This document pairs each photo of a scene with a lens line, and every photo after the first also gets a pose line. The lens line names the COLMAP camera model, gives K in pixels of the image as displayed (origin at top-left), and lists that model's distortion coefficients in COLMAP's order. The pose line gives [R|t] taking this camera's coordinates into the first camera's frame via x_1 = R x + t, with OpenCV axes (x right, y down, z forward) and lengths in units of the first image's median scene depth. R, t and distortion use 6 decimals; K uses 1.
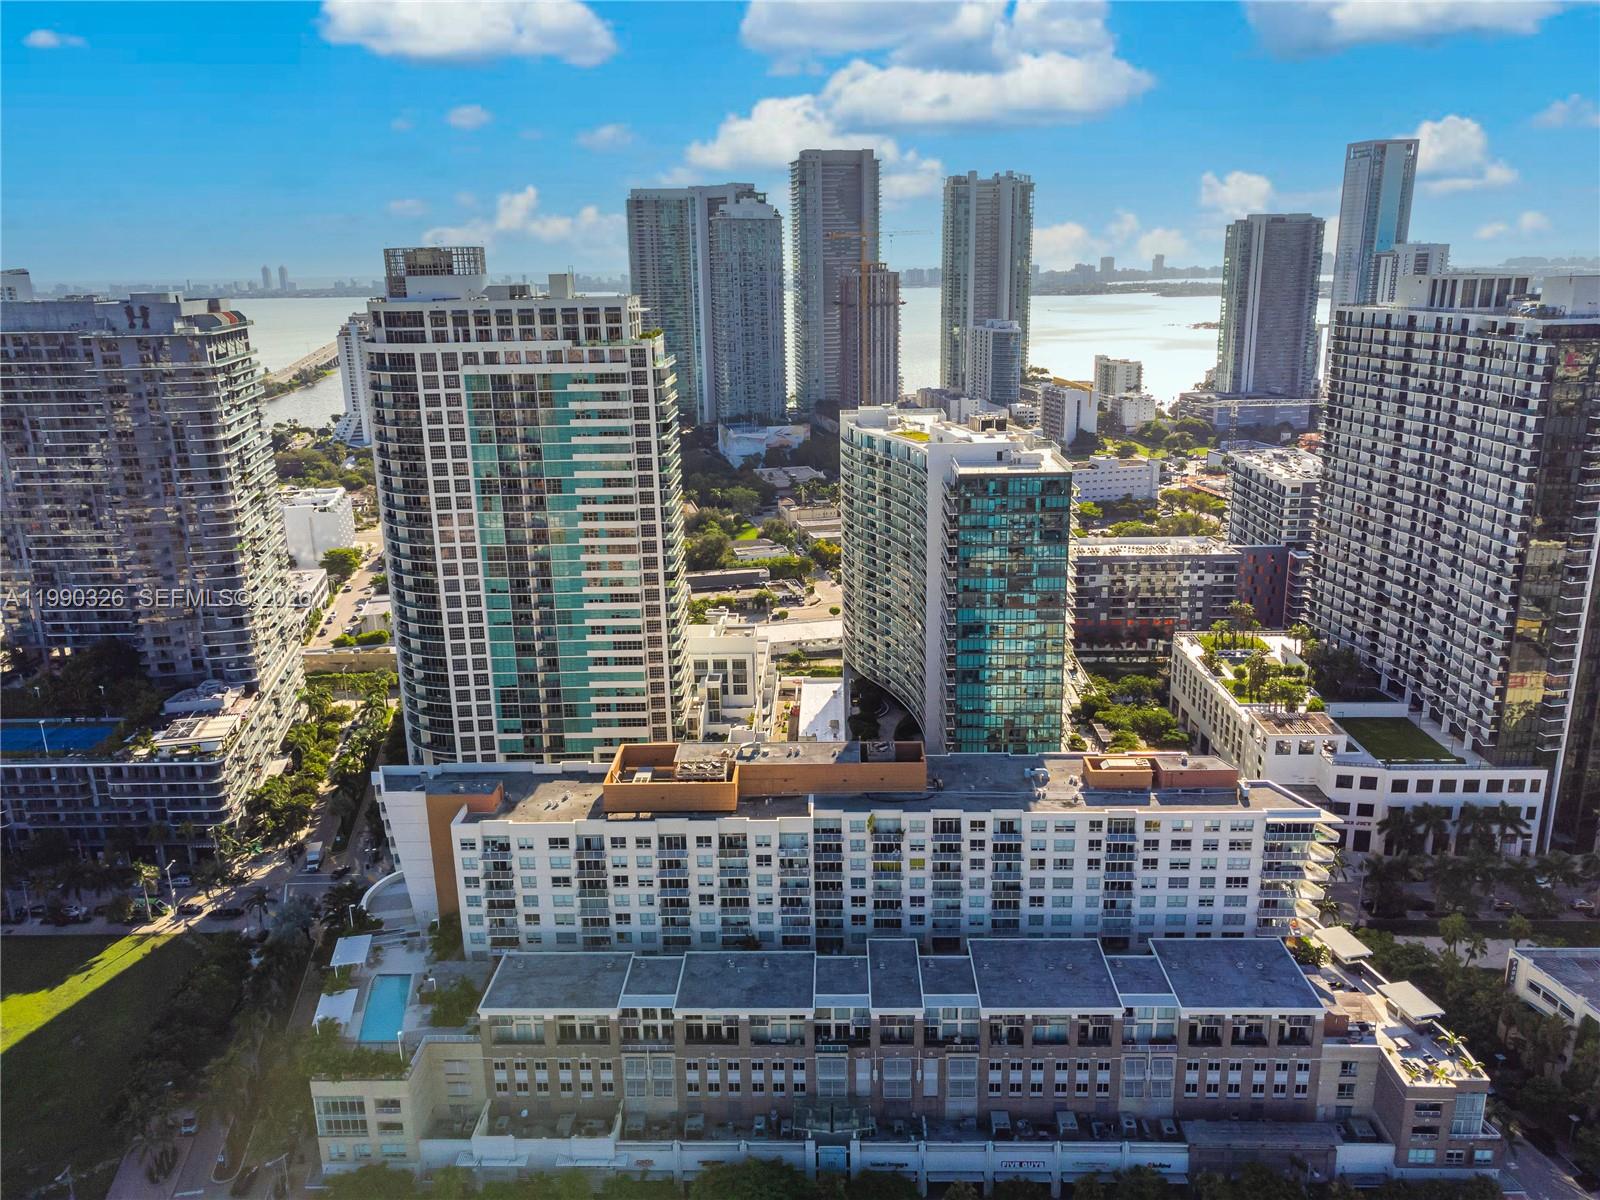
lens RADIAL K [[1175.6, 0, 816.2], [0, 1175.6, 590.0], [0, 0, 1]] dist [0.018743, -0.000767]
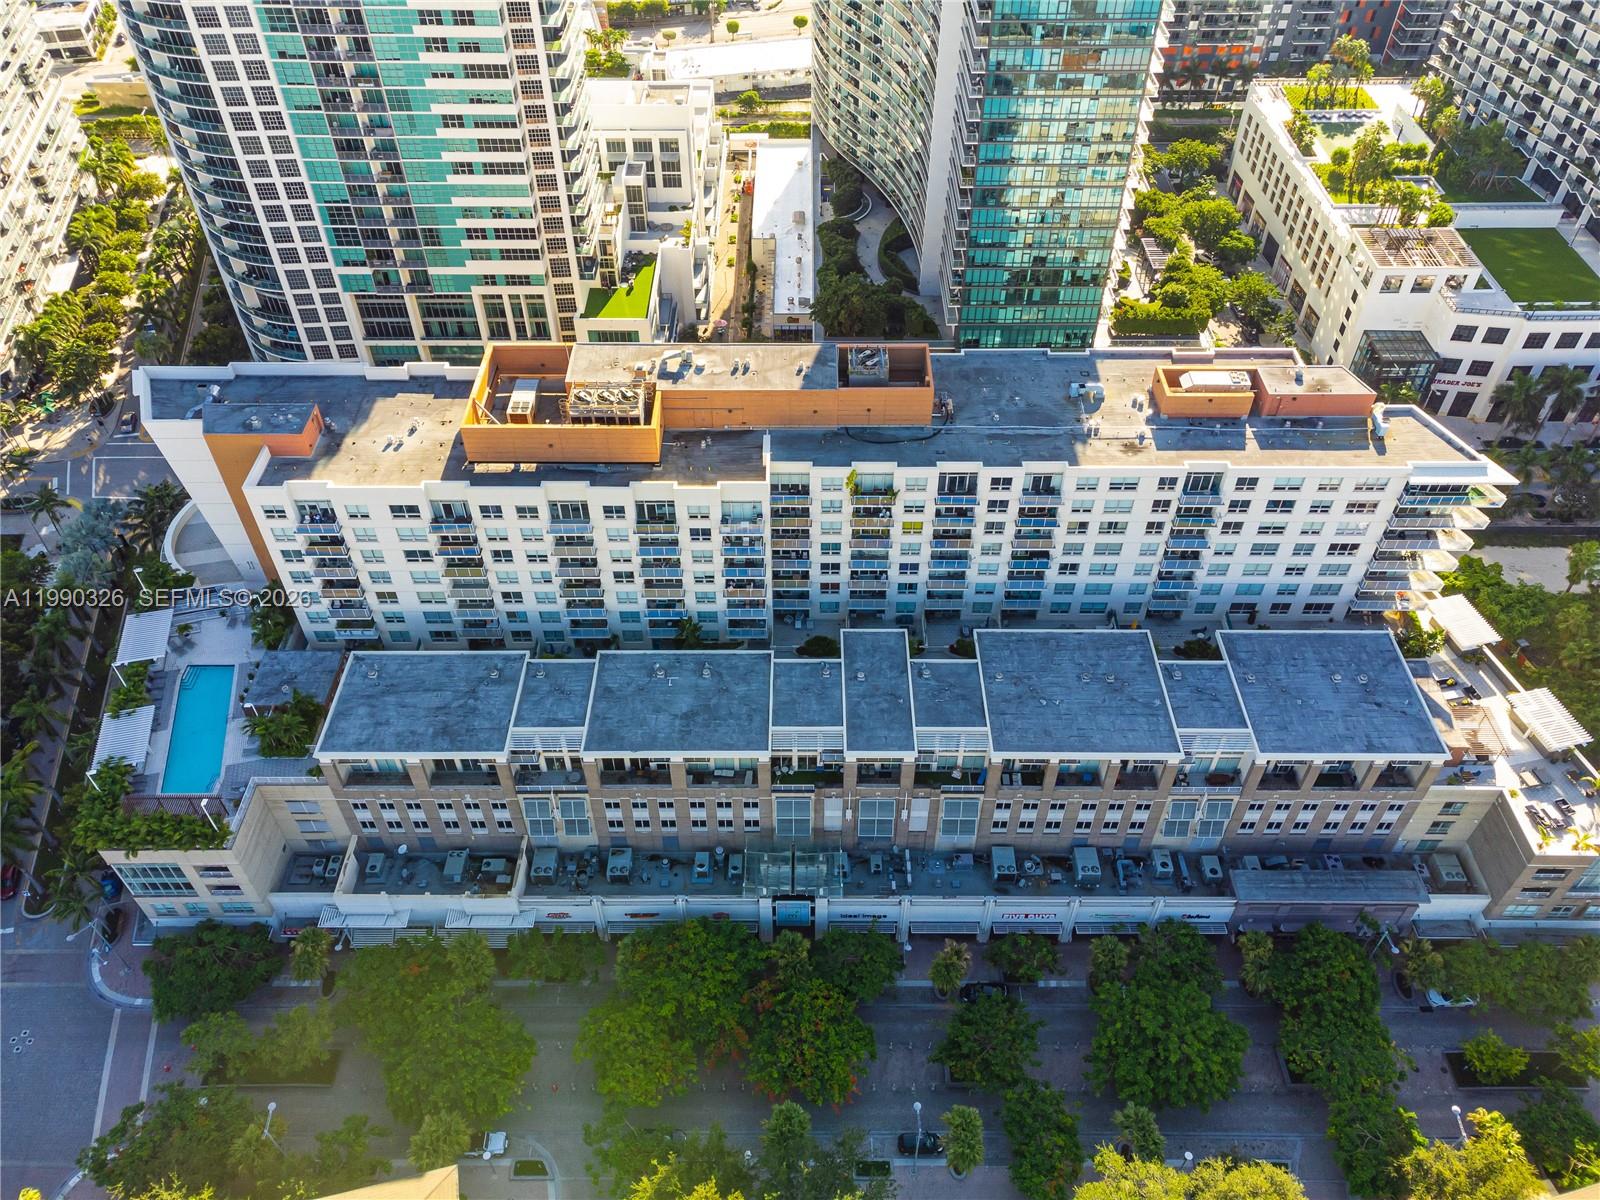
lens RADIAL K [[1184.4, 0, 808.3], [0, 1184.4, 588.4], [0, 0, 1]] dist [0.023717, 0.003117]
pose [[0.999649, 0.000329, 0.026473, 0.002037], [-0.013229, 0.872348, 0.488707, -0.090009], [-0.022933, -0.488886, 0.872046, 0.342241]]
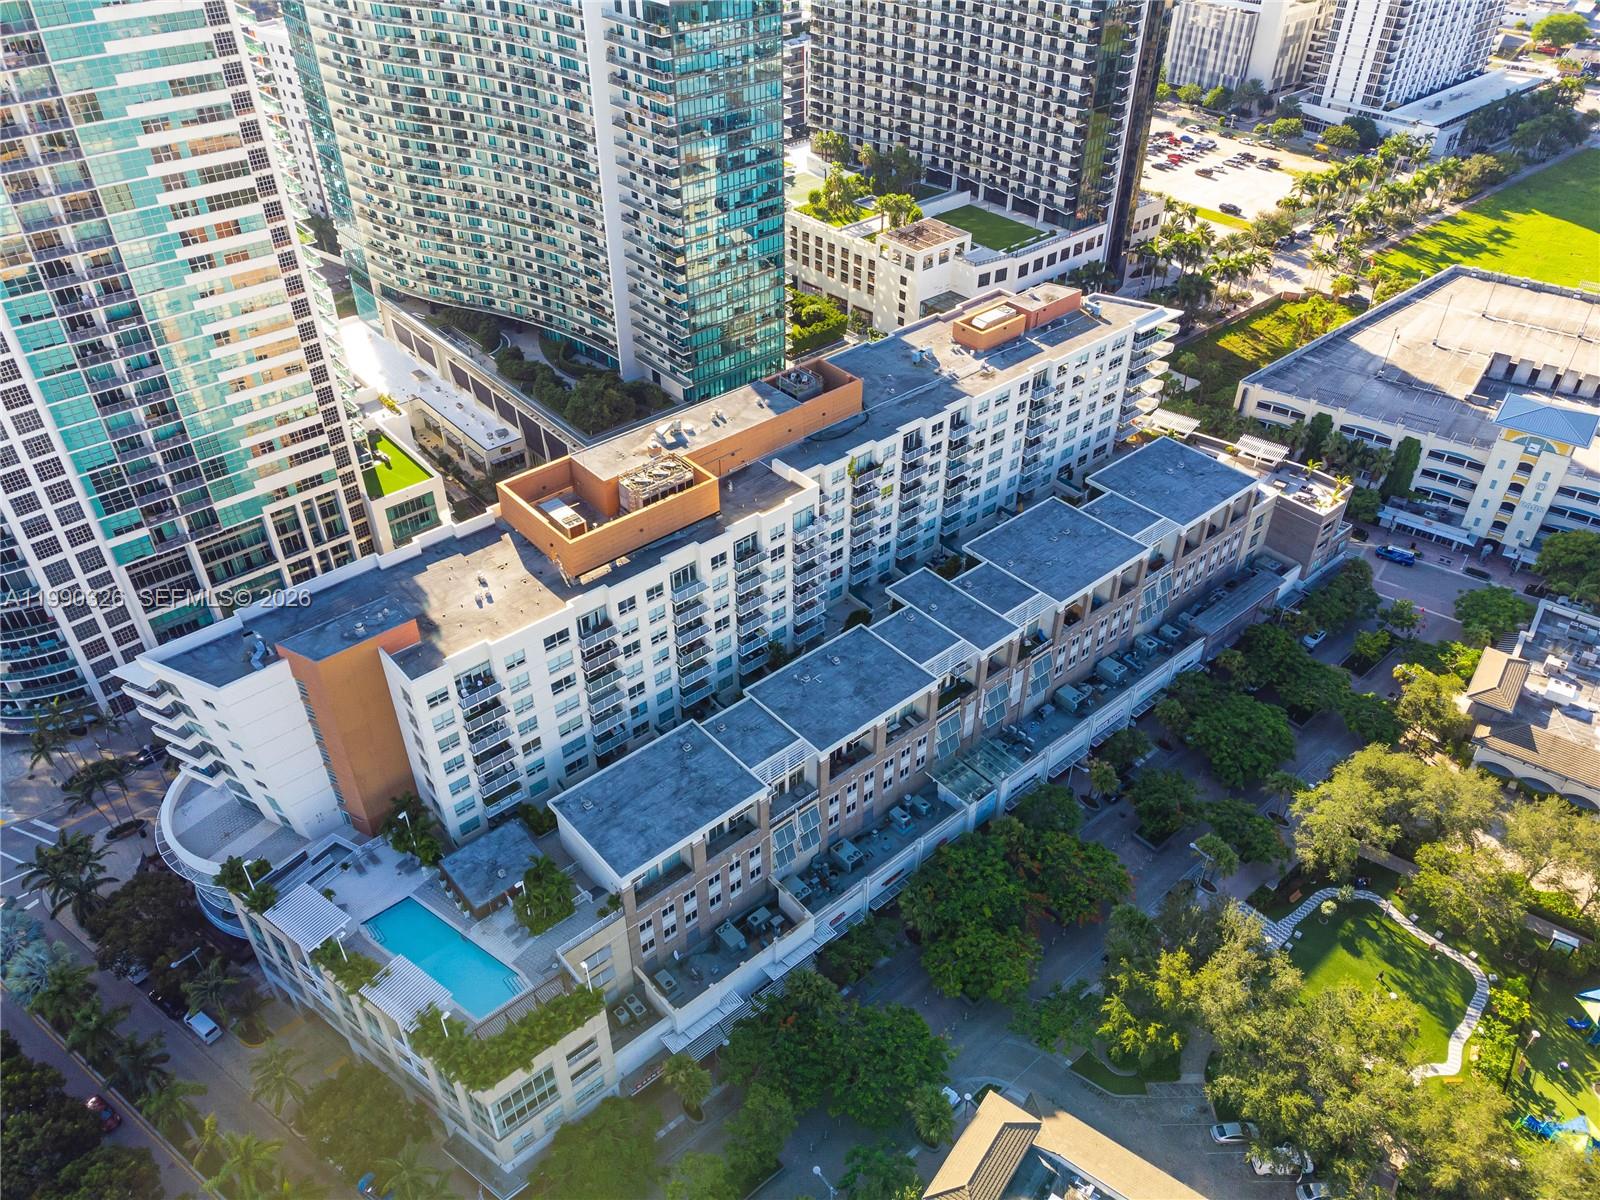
lens RADIAL K [[1184.4, 0, 808.3], [0, 1184.4, 588.4], [0, 0, 1]] dist [0.023717, 0.003117]
pose [[0.744997, -0.394099, 0.538205, -0.460150], [0.165296, 0.890724, 0.423424, -0.087559], [-0.646263, -0.226487, 0.728730, 0.371299]]
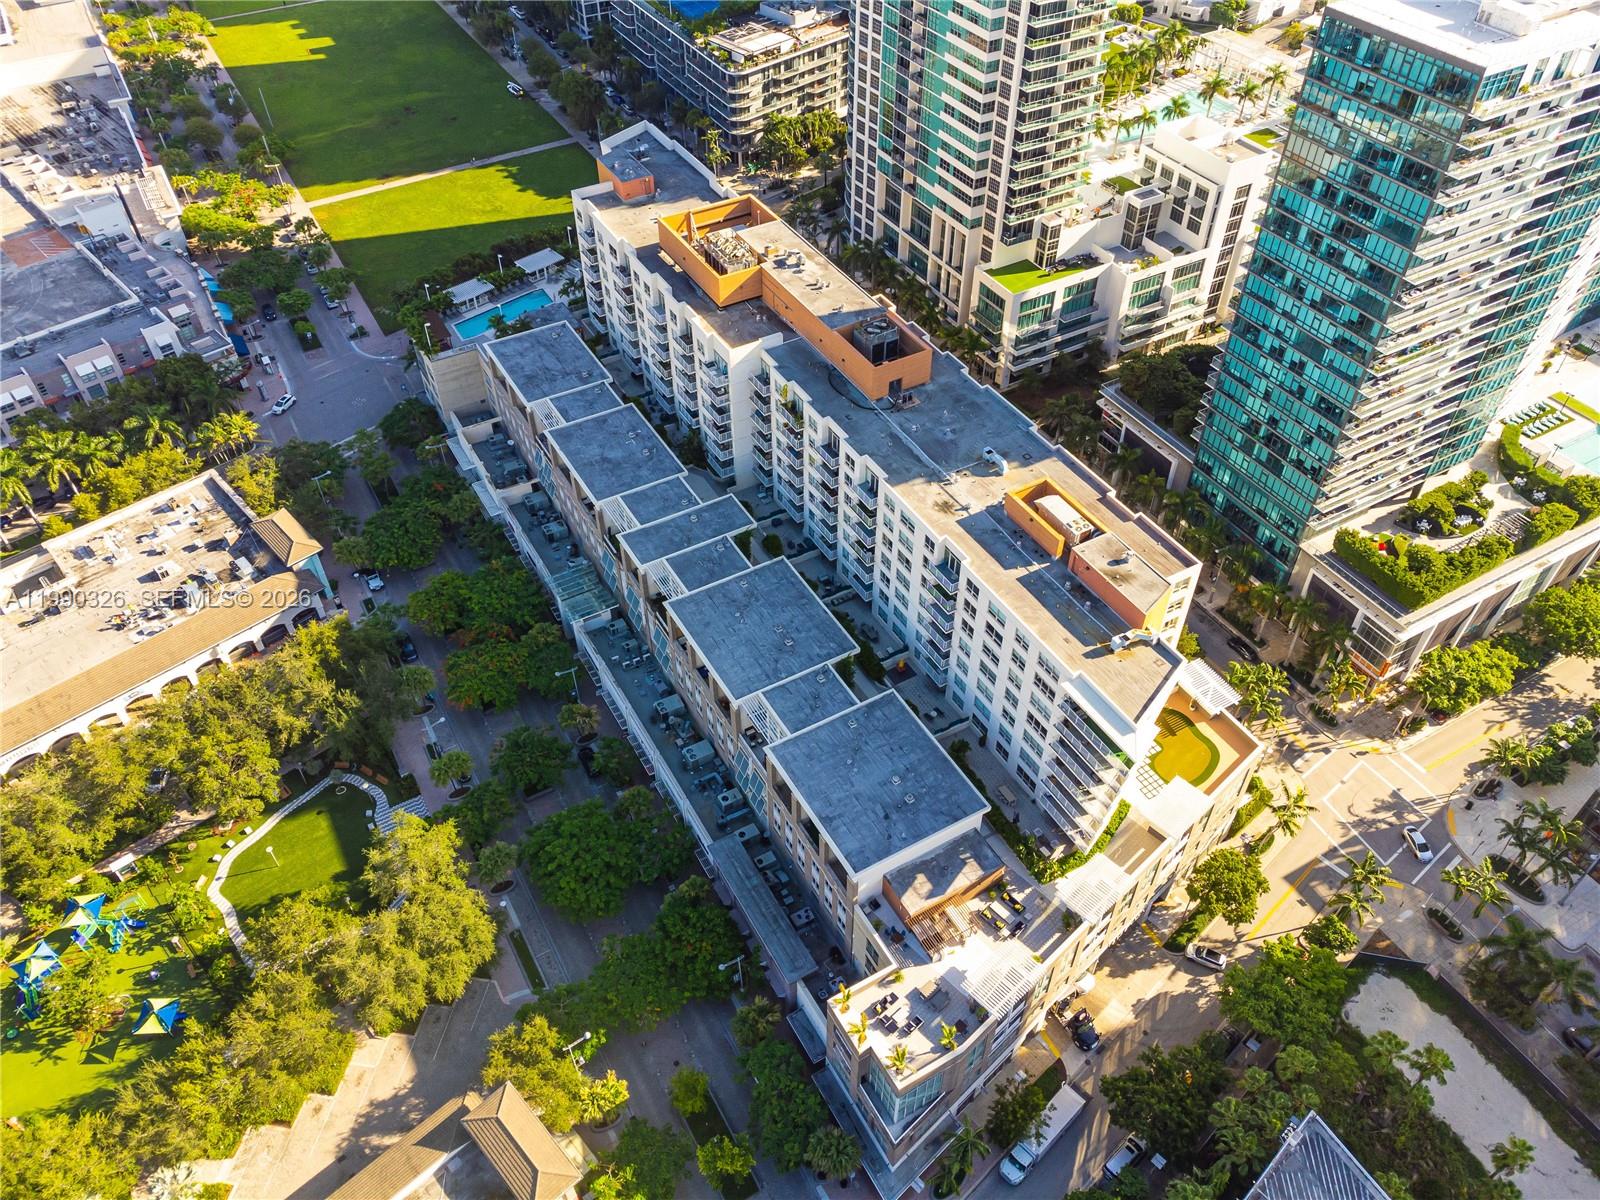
lens RADIAL K [[1184.4, 0, 808.3], [0, 1184.4, 588.4], [0, 0, 1]] dist [0.023717, 0.003117]
pose [[0.517276, 0.613767, -0.596419, 0.649987], [-0.237538, 0.772484, 0.588936, -0.205268], [0.822193, -0.162970, 0.545380, 0.500401]]
